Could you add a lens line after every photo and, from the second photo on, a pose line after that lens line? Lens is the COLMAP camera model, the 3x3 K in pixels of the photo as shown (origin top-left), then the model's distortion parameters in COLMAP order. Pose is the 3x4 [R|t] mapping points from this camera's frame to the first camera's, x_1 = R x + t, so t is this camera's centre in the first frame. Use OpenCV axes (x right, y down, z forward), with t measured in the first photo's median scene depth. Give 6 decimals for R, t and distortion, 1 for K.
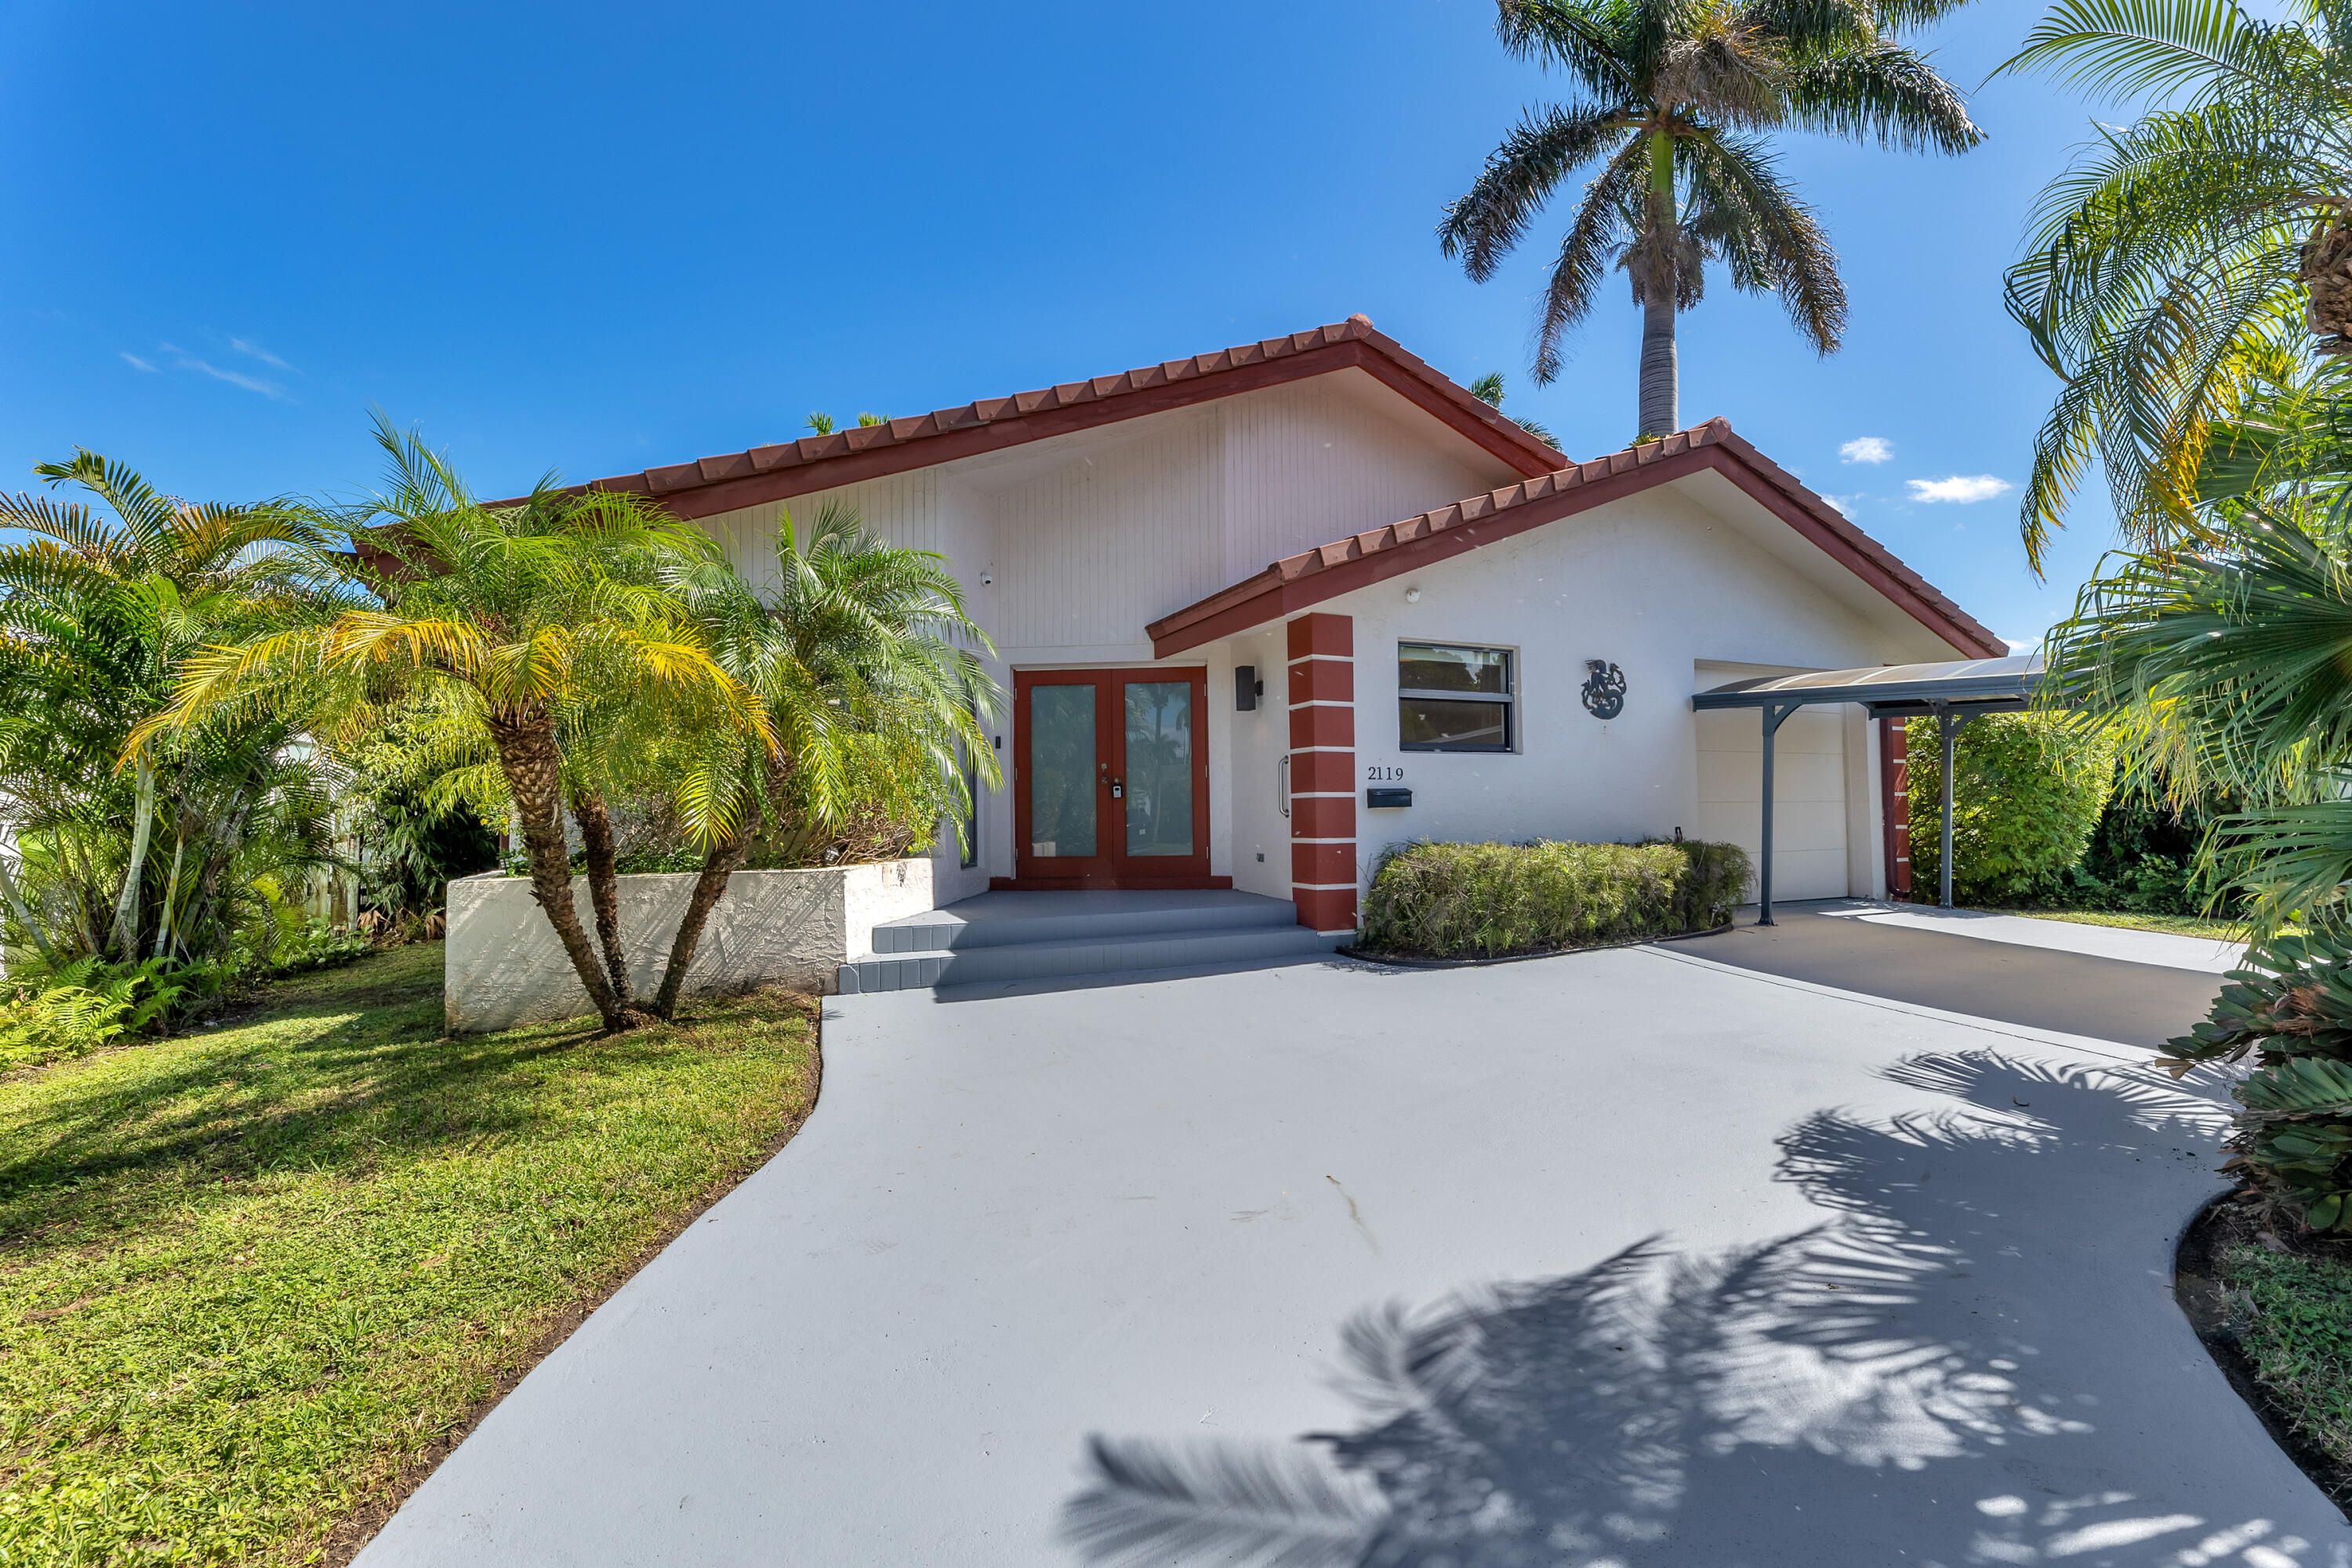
lens RADIAL K [[988.4, 0, 1162.4], [0, 988.4, 777.5], [0, 0, 1]] dist [0.001581, 0.000128]
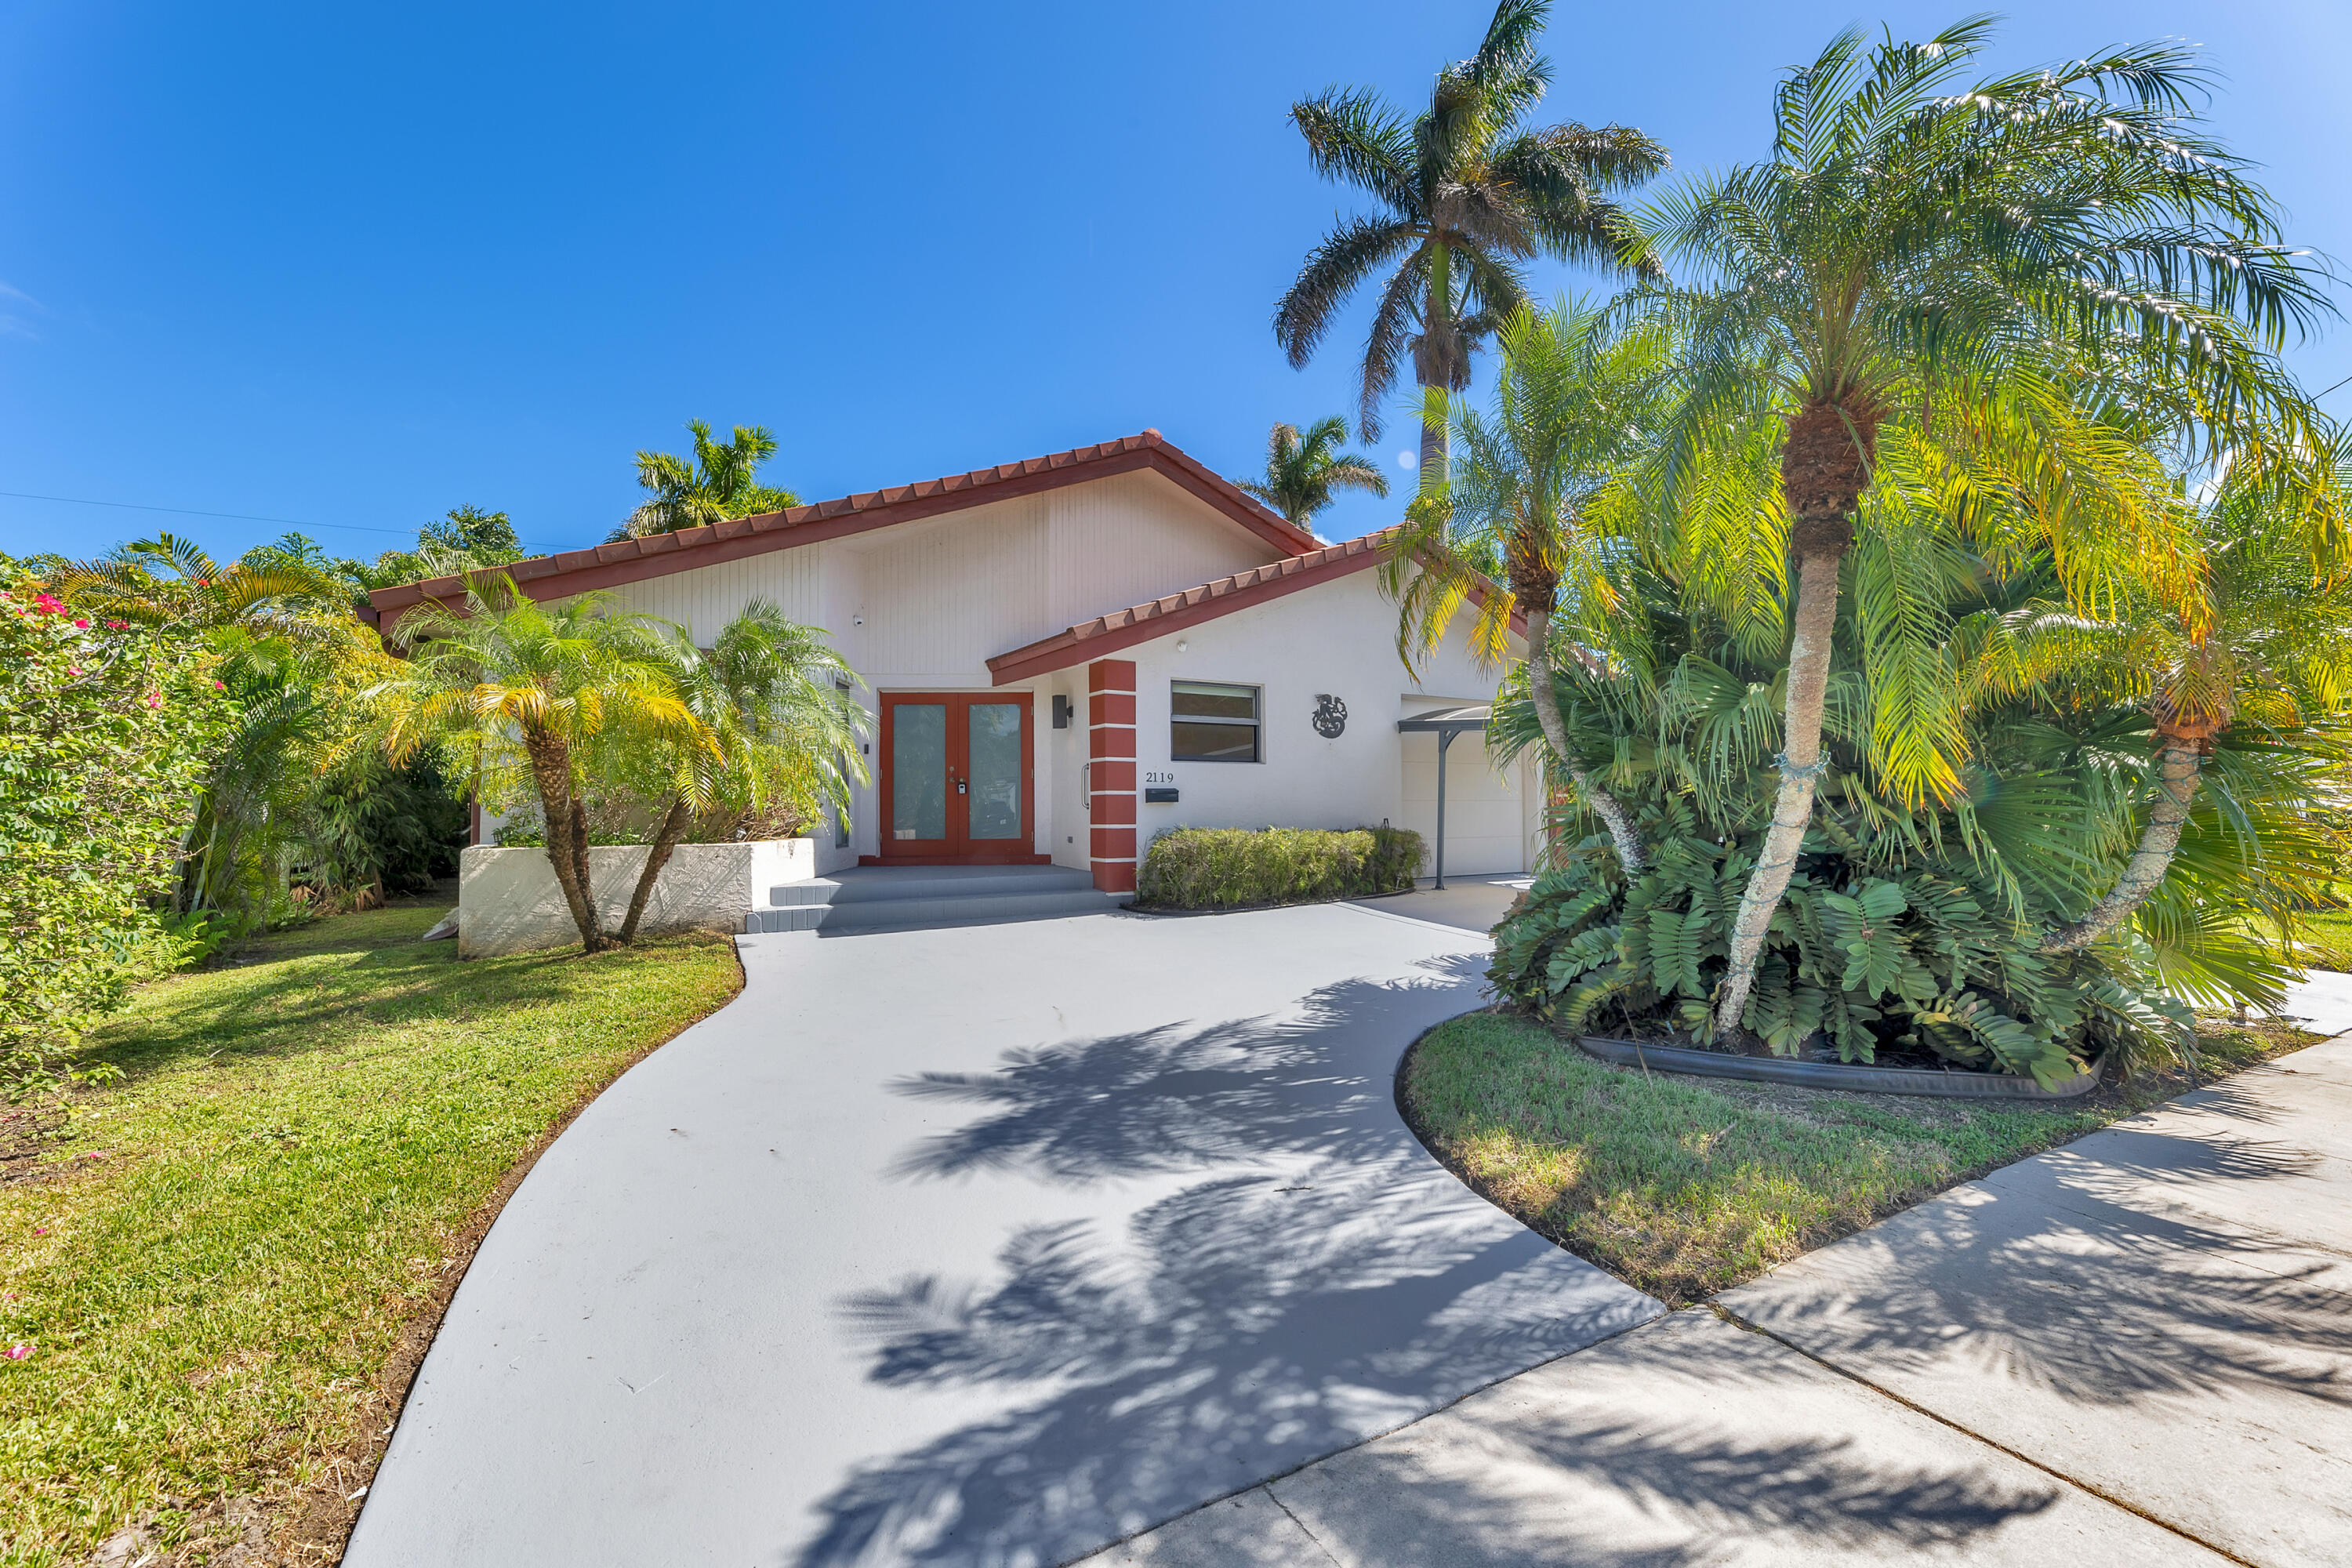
lens RADIAL K [[1010.4, 0, 1174.6], [0, 1010.4, 780.4], [0, 0, 1]] dist [-0.001400, -0.000398]
pose [[0.991392, 0.009664, 0.130571, 0.065175], [-0.010606, 0.999922, 0.006523, -0.009319], [-0.130498, -0.007852, 0.991418, -0.387334]]
